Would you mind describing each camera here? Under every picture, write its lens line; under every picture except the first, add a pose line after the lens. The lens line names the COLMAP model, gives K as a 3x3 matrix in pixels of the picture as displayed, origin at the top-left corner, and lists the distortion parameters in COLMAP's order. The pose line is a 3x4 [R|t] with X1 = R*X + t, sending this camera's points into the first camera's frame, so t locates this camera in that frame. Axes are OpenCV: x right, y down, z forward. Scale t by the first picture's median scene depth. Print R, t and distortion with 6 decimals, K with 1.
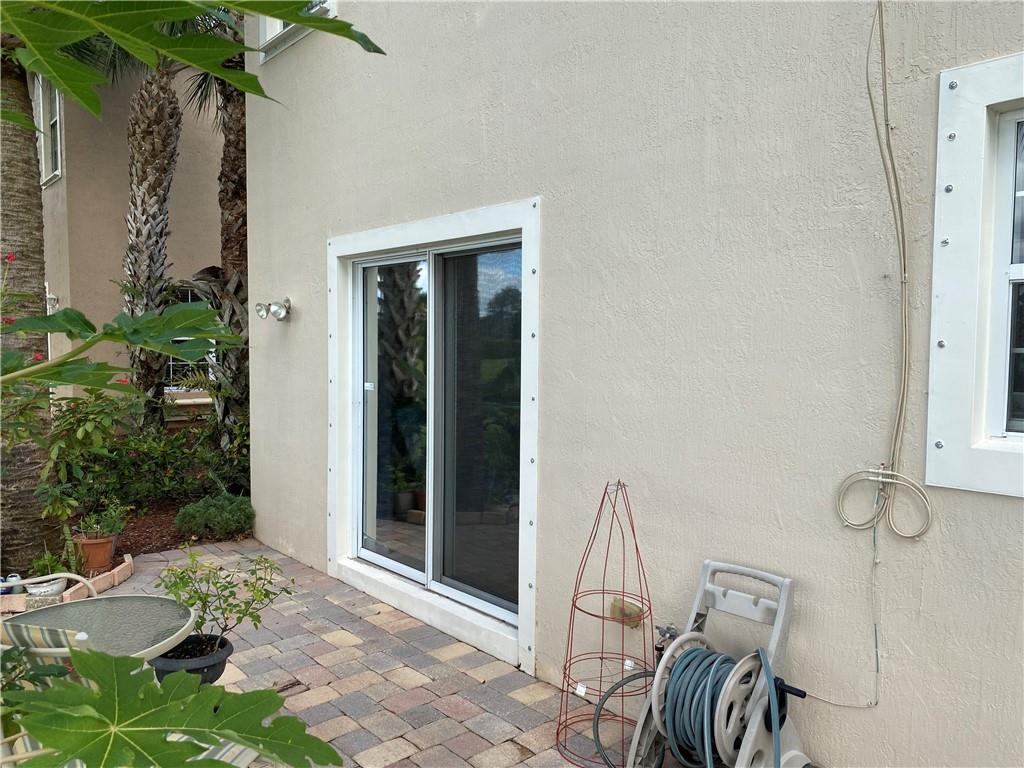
lens RADIAL K [[781.9, 0, 514.2], [0, 781.9, 385.4], [0, 0, 1]] dist [-0.006496, -0.002924]
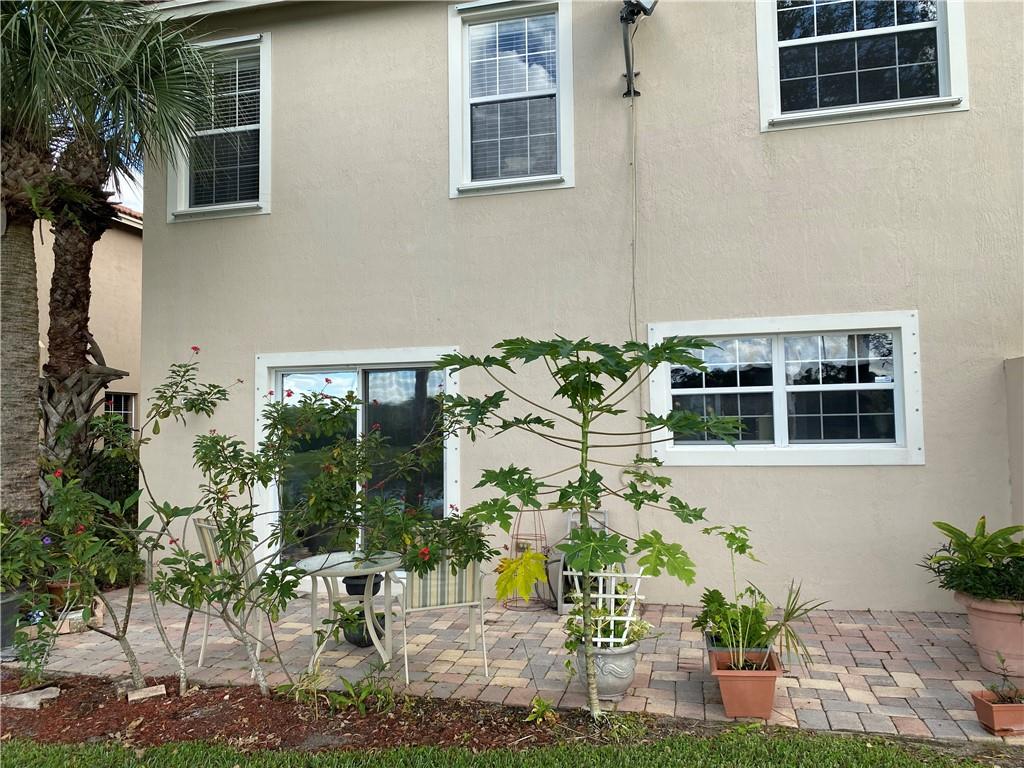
lens RADIAL K [[781.9, 0, 511.3], [0, 781.9, 382.5], [0, 0, 1]] dist [-0.006496, -0.002924]
pose [[0.824719, 0.009070, 0.565471, -0.562288], [0.054831, 0.993879, -0.095911, 0.030093], [-0.562879, 0.110104, 0.819173, -0.408046]]
